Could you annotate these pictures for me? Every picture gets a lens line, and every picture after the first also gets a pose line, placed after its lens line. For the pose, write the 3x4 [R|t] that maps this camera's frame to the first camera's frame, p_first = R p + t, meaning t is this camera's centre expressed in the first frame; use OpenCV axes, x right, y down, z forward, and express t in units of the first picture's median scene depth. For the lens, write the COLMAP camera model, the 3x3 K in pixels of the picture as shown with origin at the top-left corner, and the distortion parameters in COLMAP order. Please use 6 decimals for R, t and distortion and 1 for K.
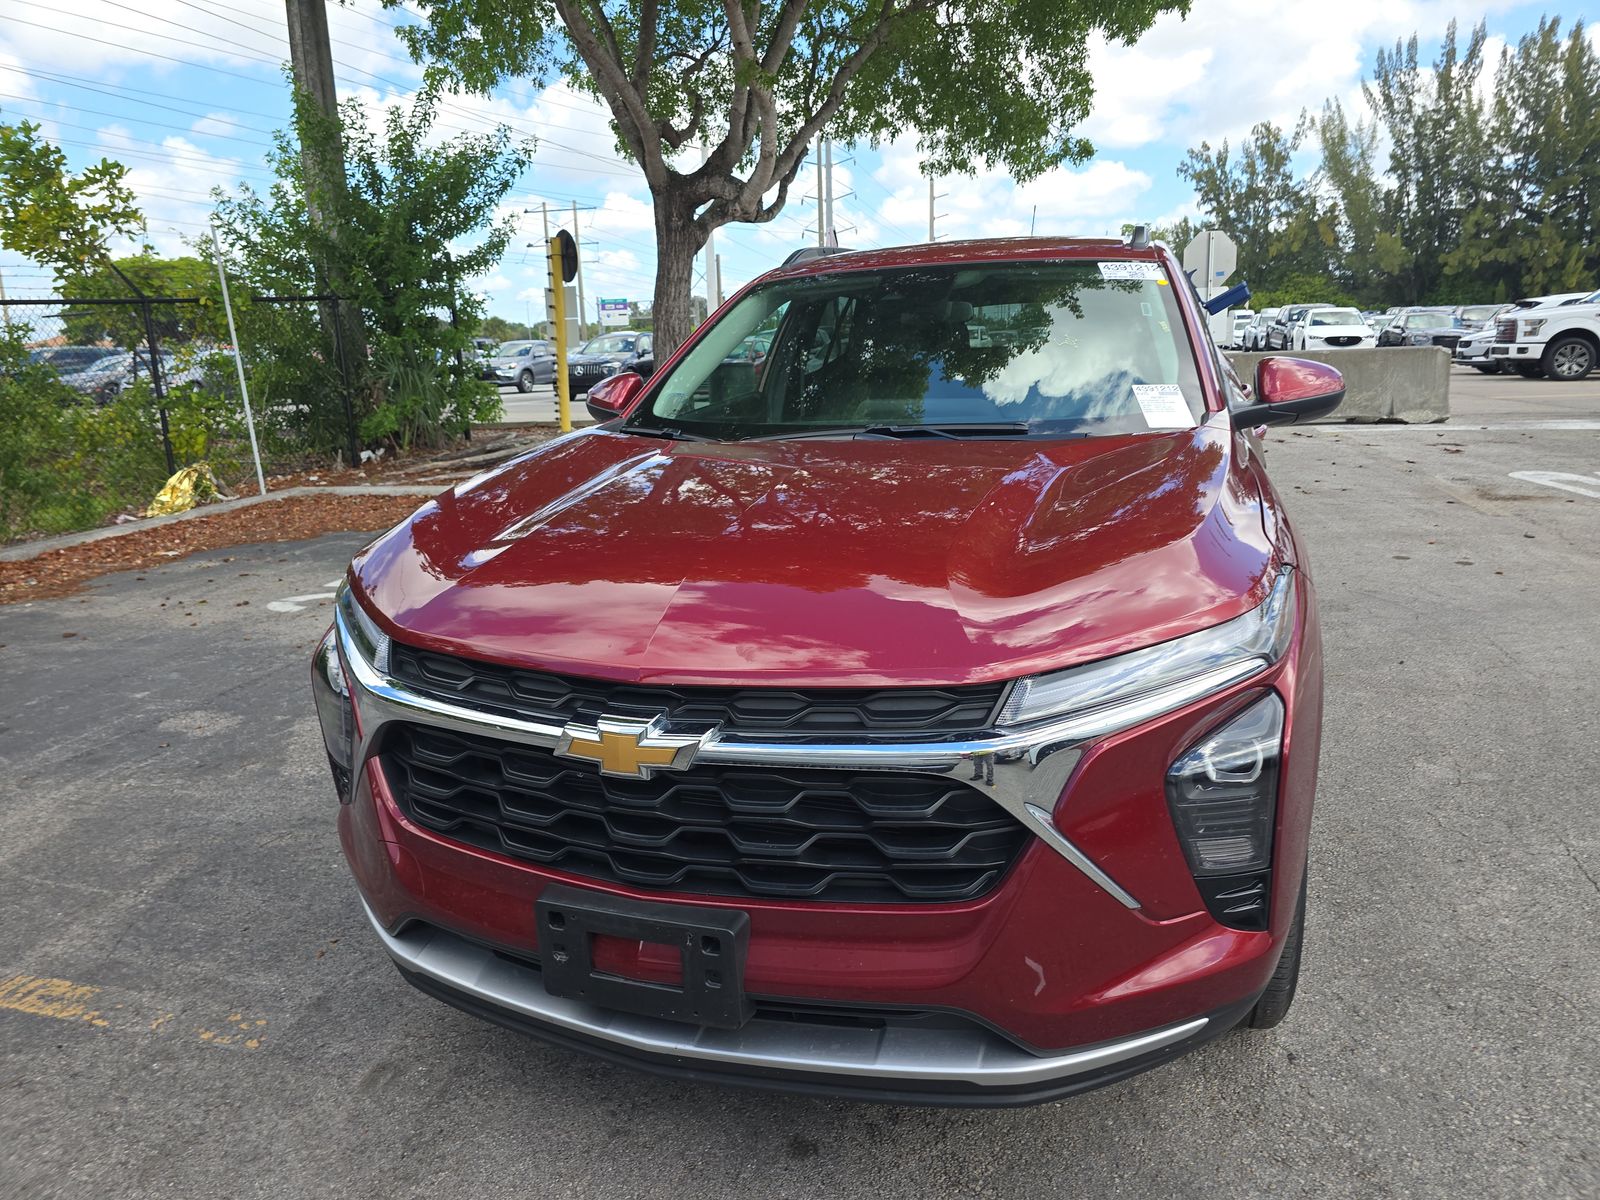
lens RADIAL K [[1107.2, 0, 791.8], [0, 1107.2, 602.1], [0, 0, 1]] dist [0.026898, -0.034298]
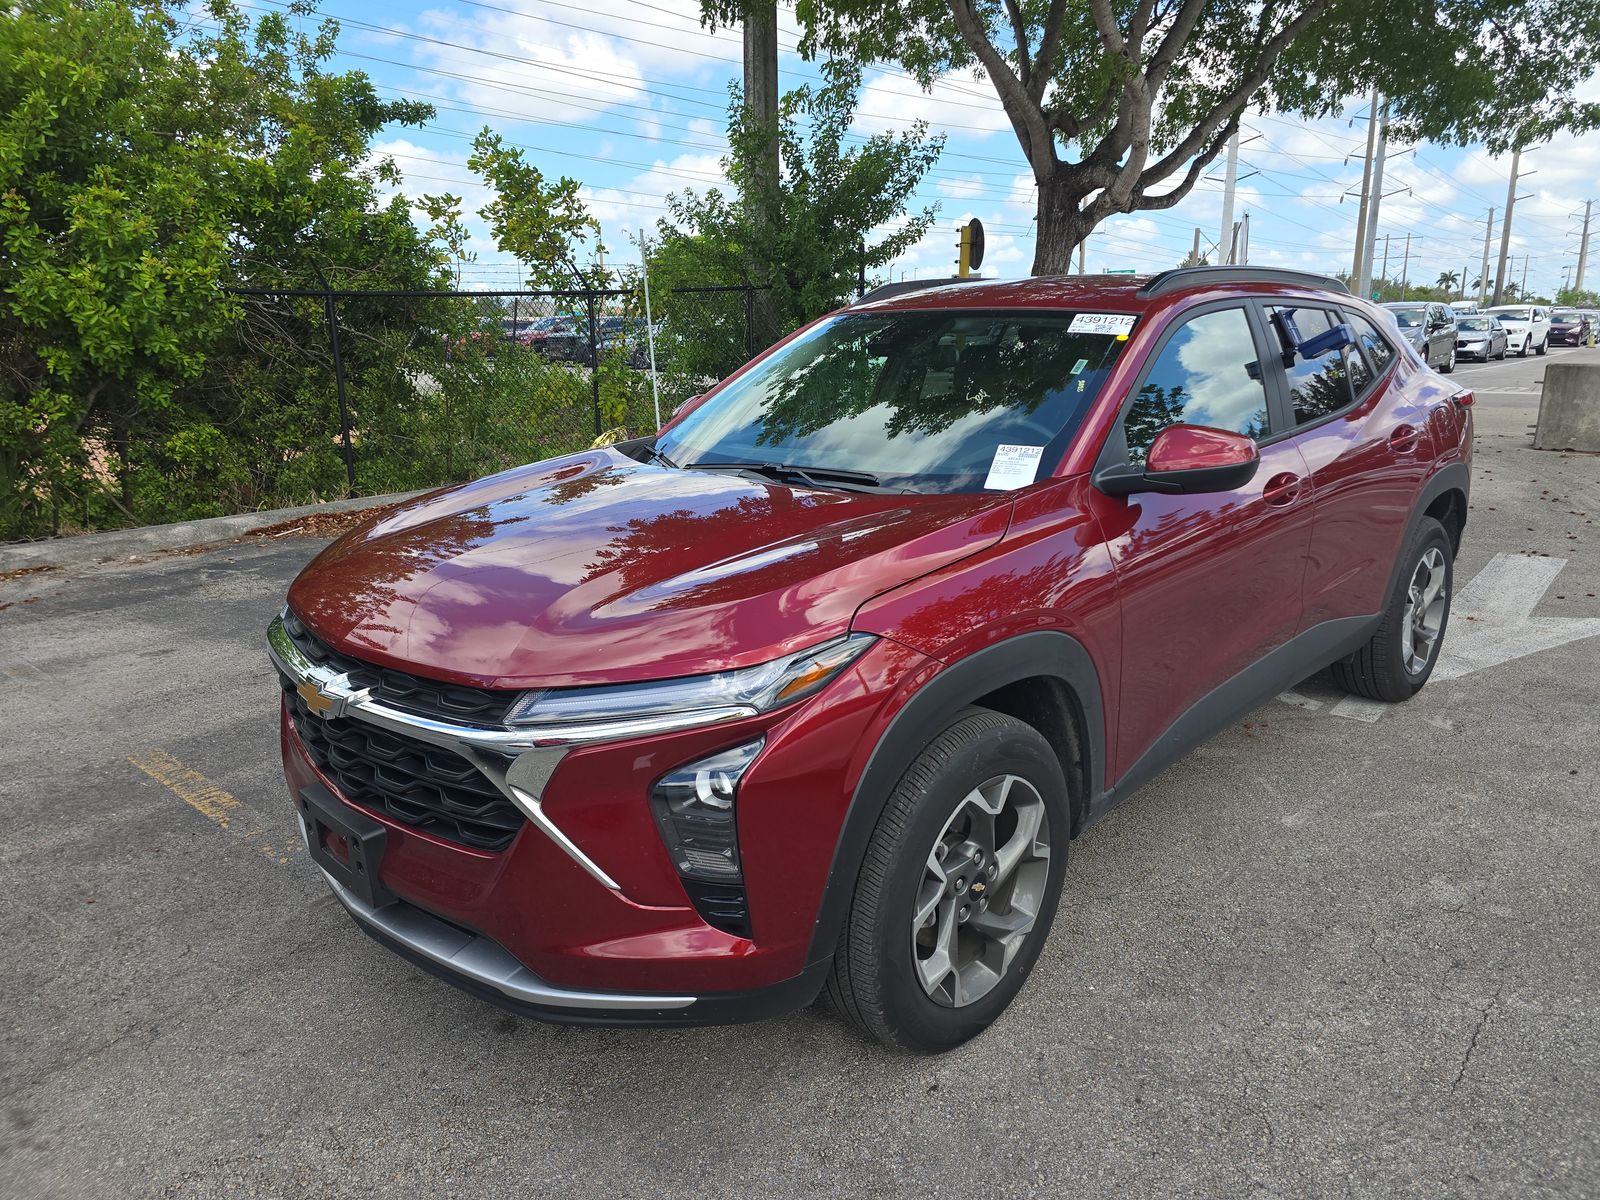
lens RADIAL K [[1086.6, 0, 800.0], [0, 1086.6, 600.0], [0, 0, 1]] dist [0.070456, -0.102538]
pose [[0.903535, 0.125103, -0.409846, 0.136289], [-0.113568, 0.992143, 0.052476, -0.019098], [0.413191, -0.000868, 0.910644, -0.004175]]
